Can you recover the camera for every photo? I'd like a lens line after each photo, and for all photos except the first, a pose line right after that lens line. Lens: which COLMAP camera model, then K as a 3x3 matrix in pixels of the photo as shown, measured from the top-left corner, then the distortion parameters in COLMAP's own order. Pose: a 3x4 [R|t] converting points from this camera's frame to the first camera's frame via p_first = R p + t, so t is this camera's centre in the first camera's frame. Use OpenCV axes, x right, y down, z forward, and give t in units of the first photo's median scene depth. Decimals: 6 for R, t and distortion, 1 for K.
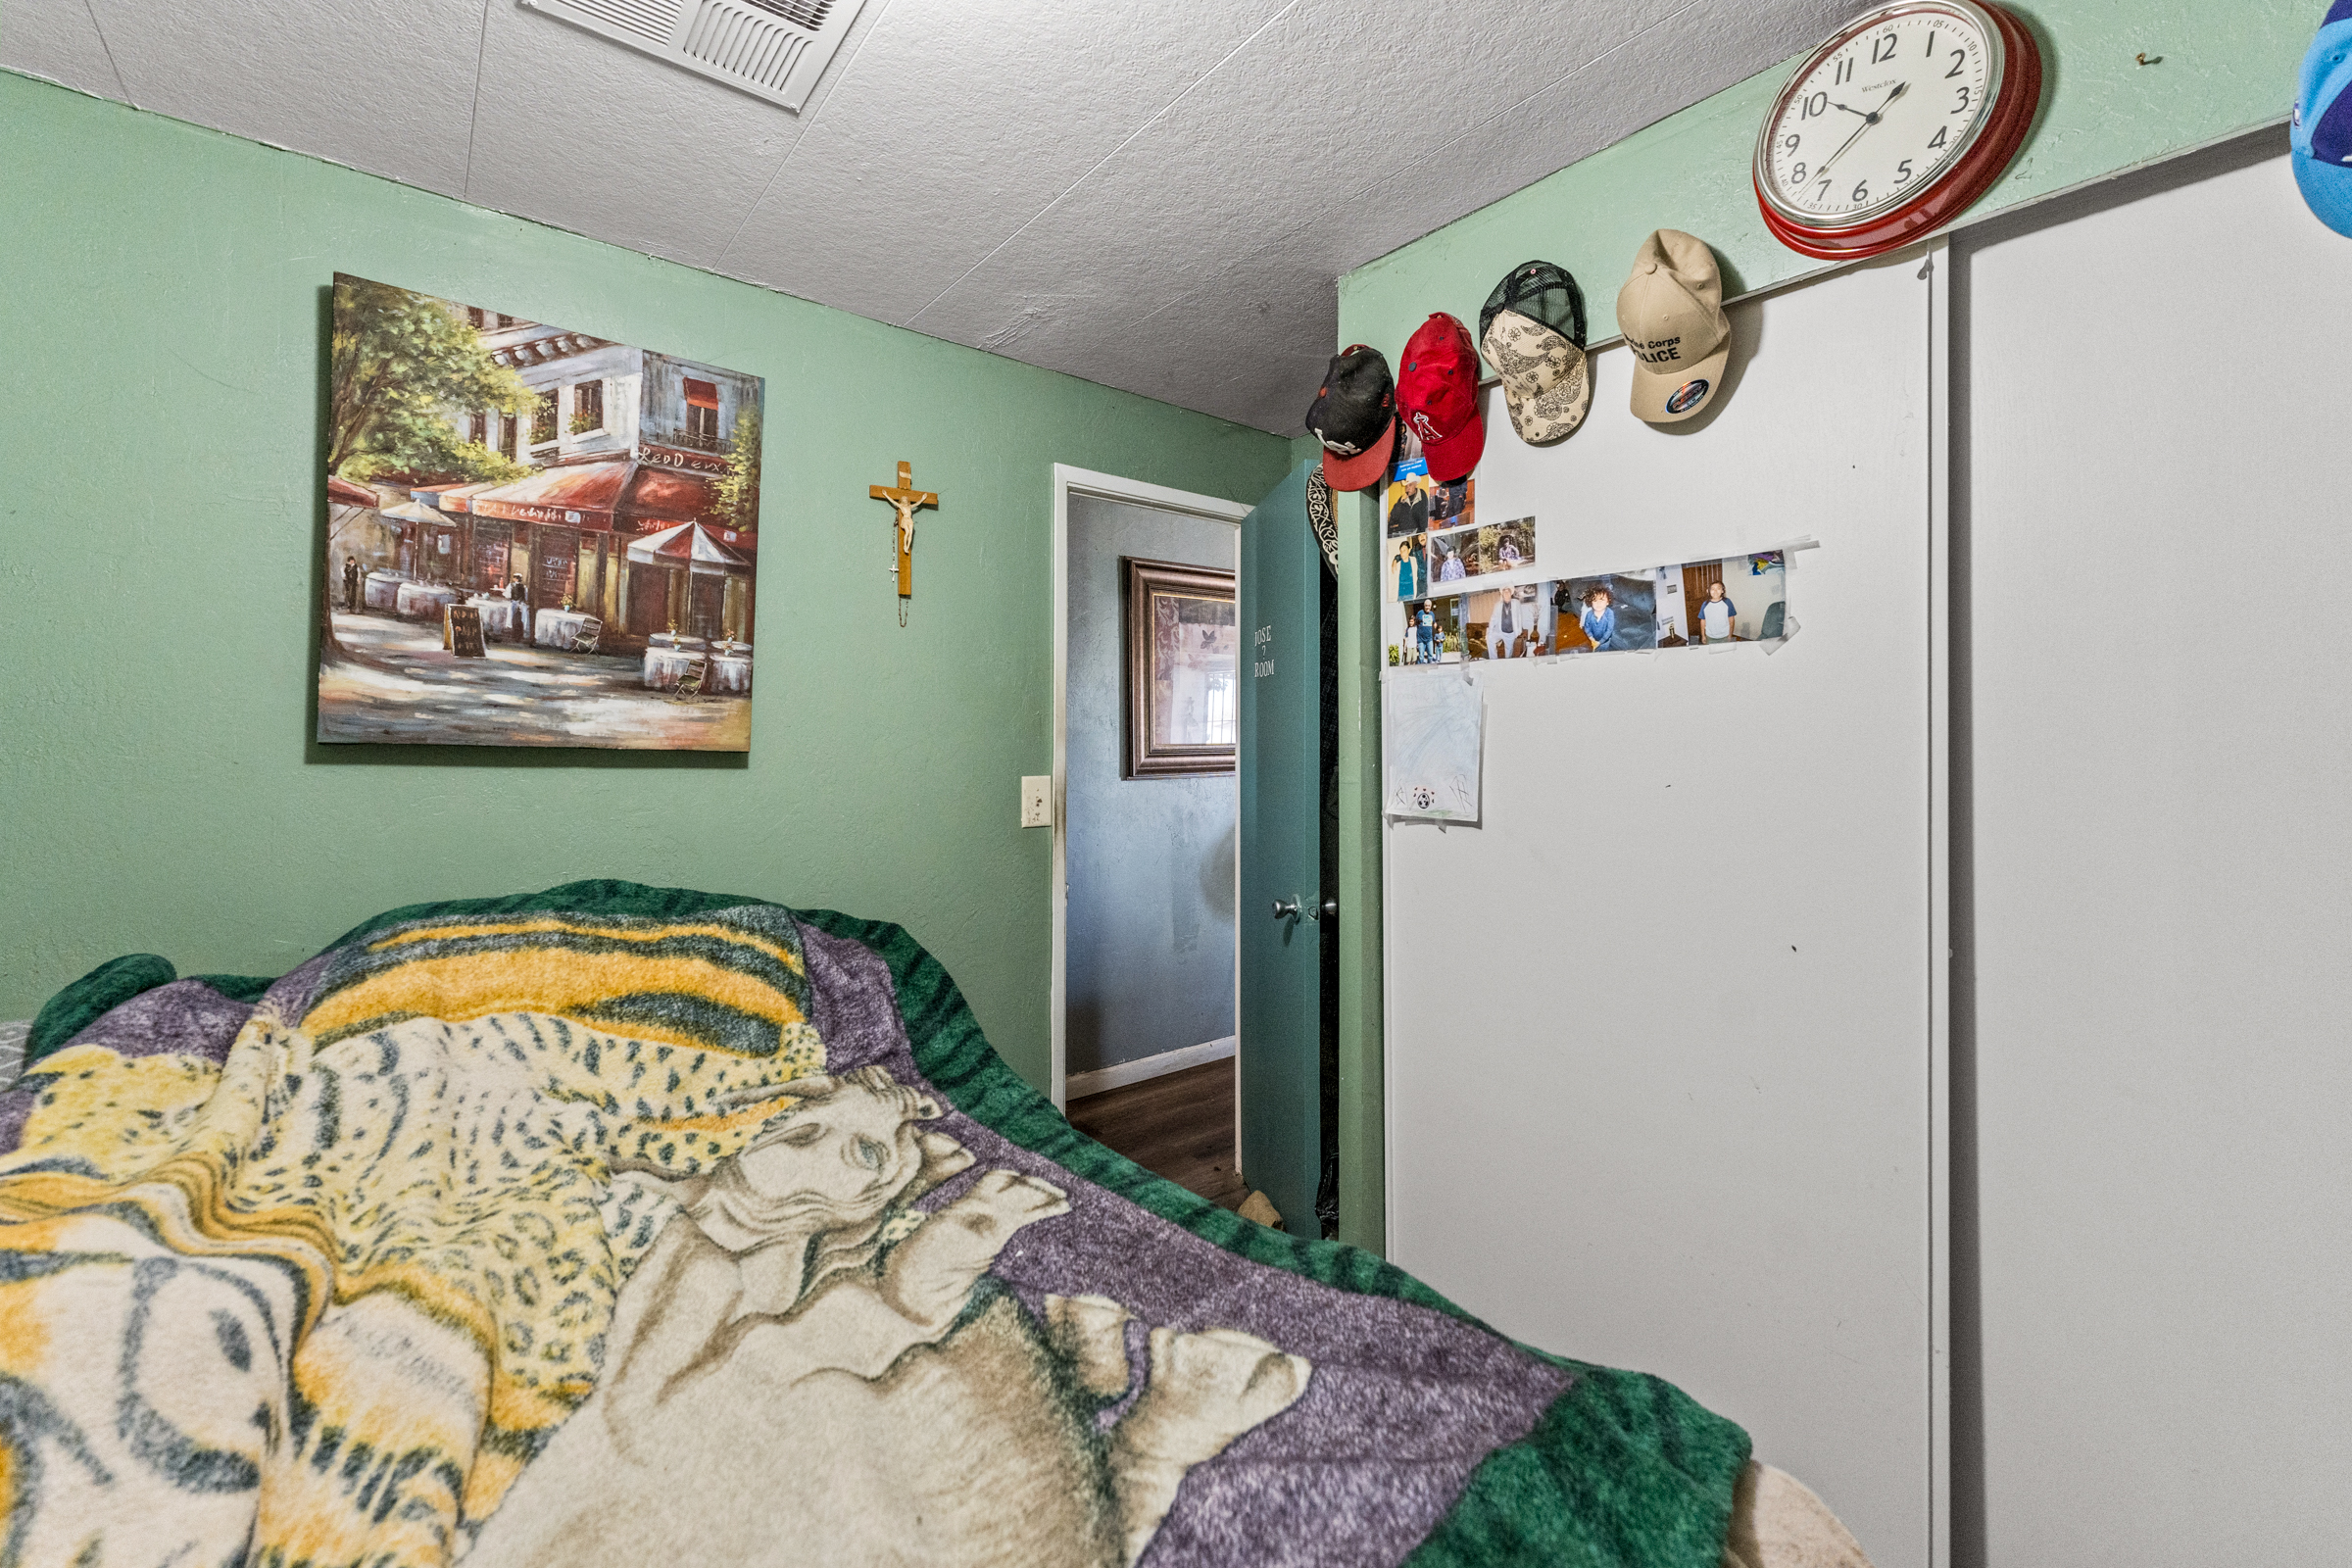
lens RADIAL K [[944.1, 0, 1170.7], [0, 944.1, 752.4], [0, 0, 1]] dist [-0.000241, -0.000076]
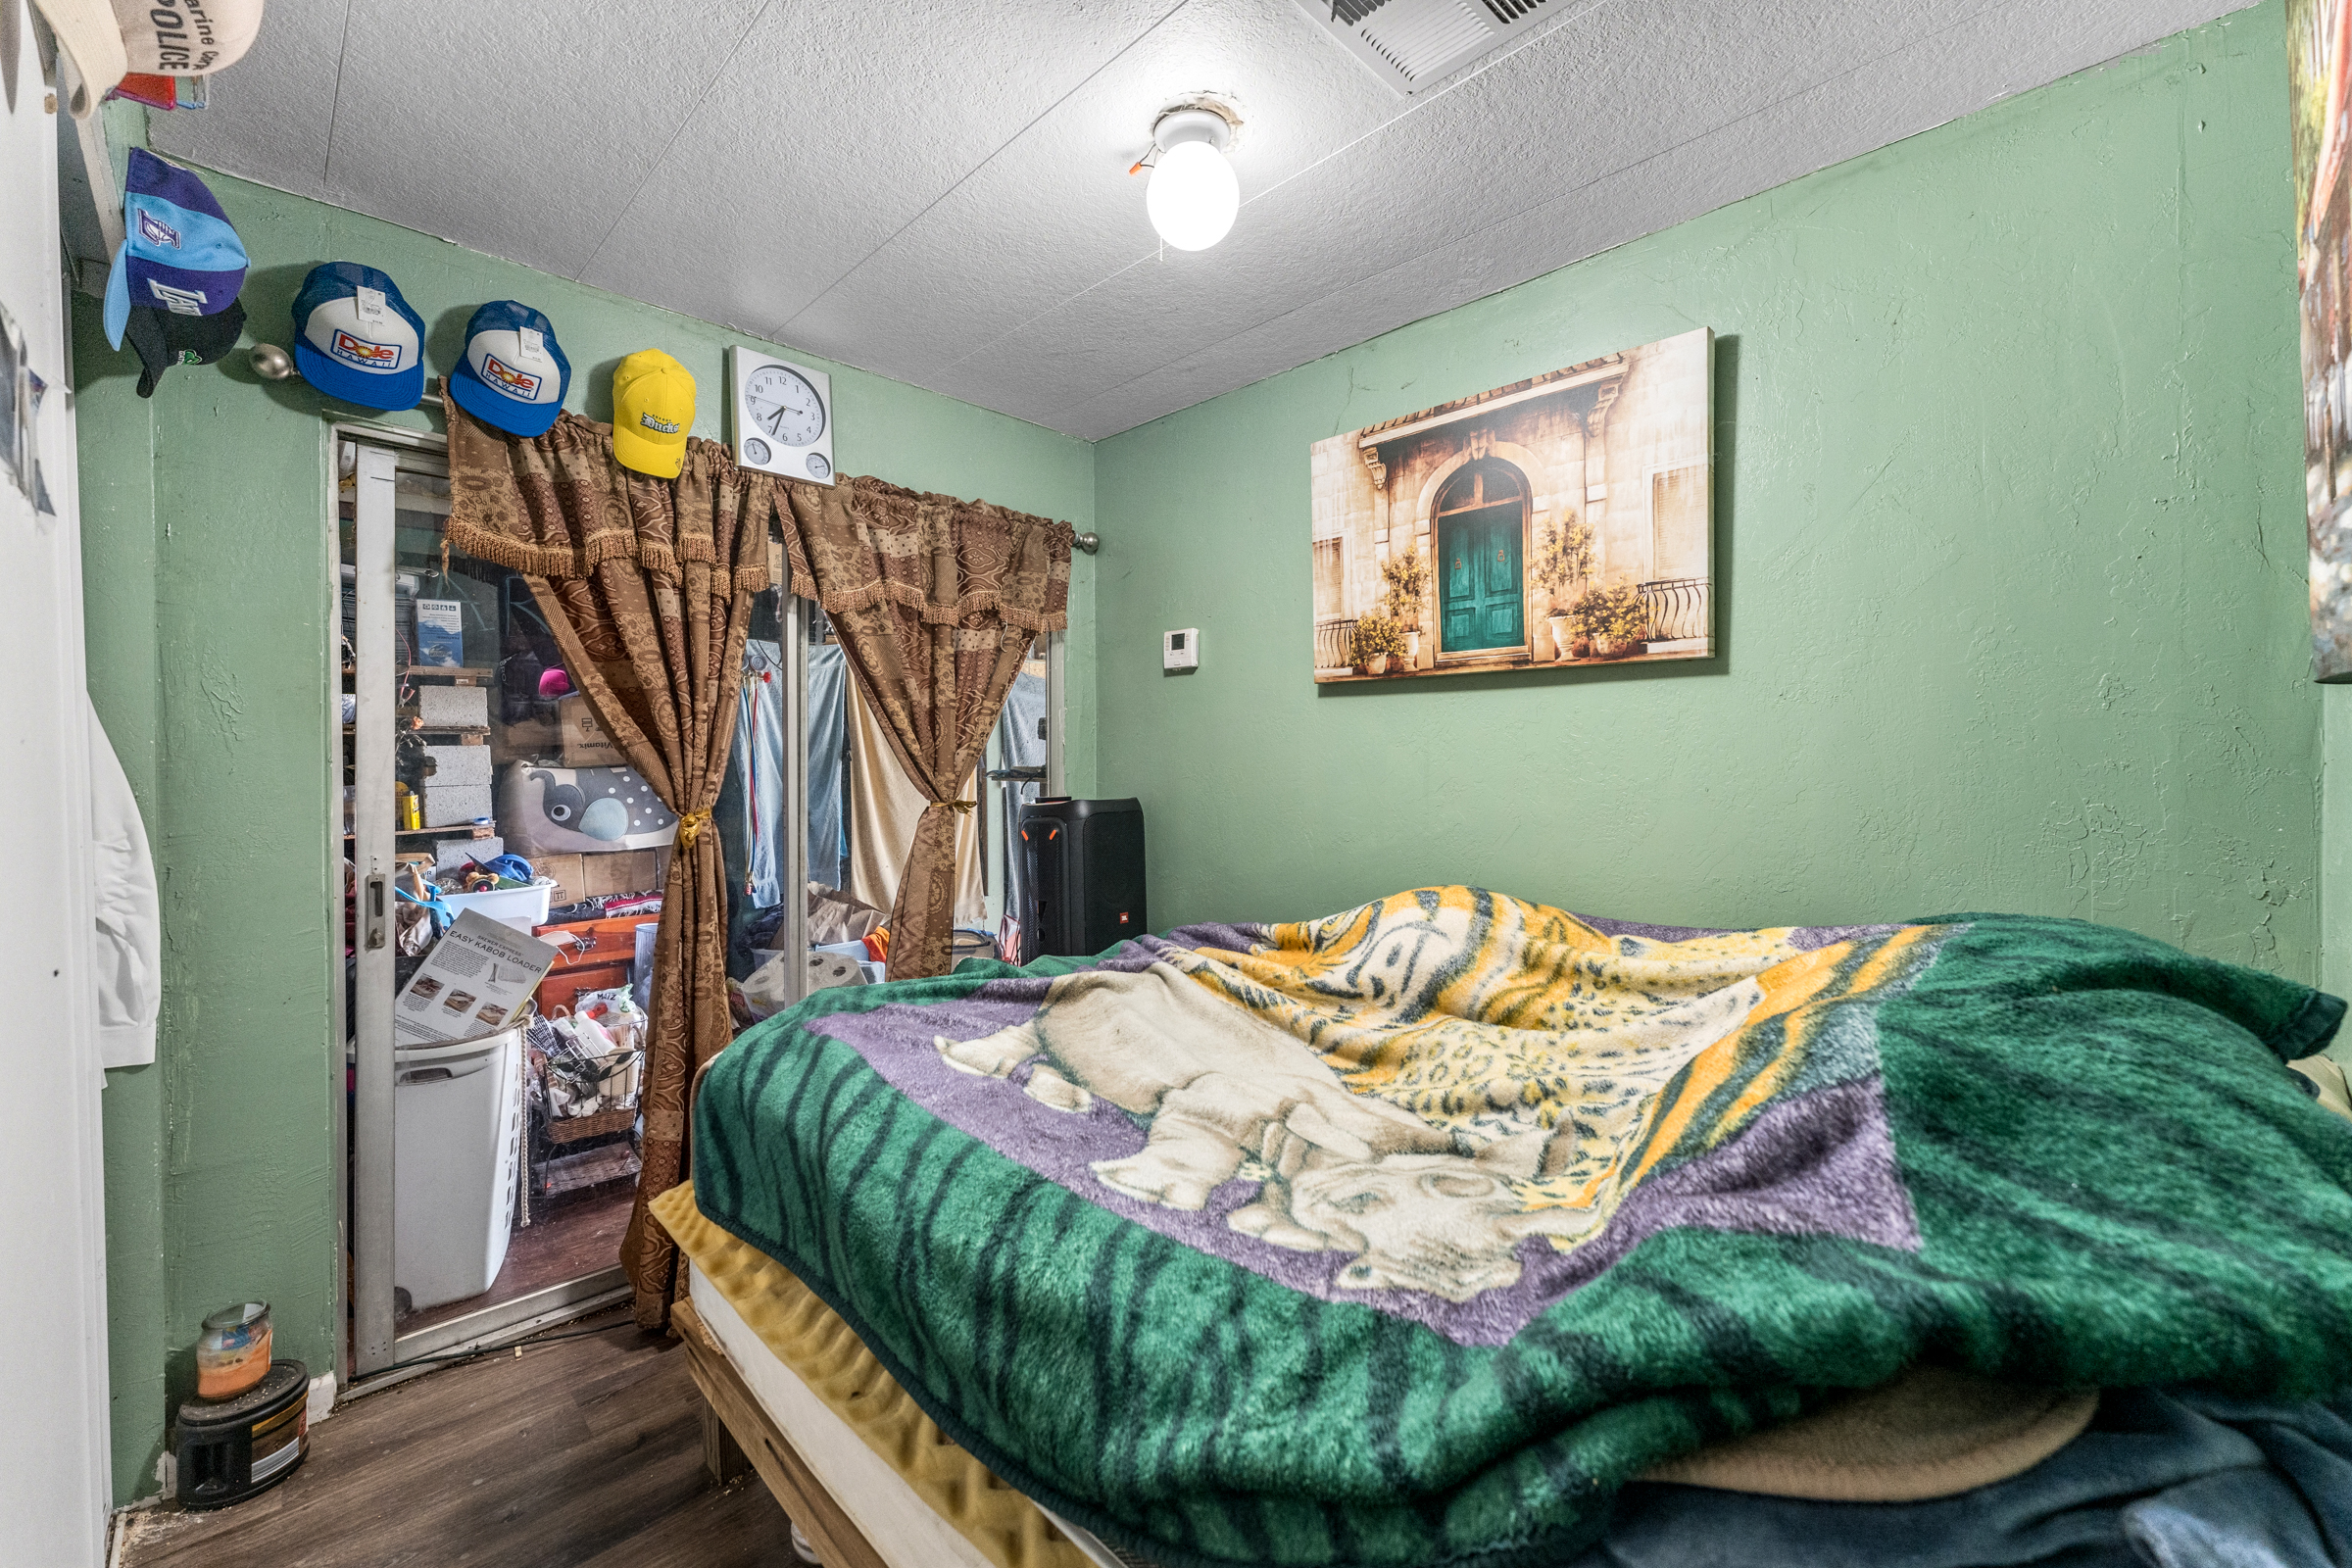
lens RADIAL K [[944.1, 0, 1170.7], [0, 944.1, 752.4], [0, 0, 1]] dist [-0.000241, -0.000076]
pose [[-0.994933, 0.002842, -0.100499, -0.083683], [0.002308, 0.999983, 0.005434, 0.038297], [0.100512, 0.005174, -0.994922, 1.830733]]
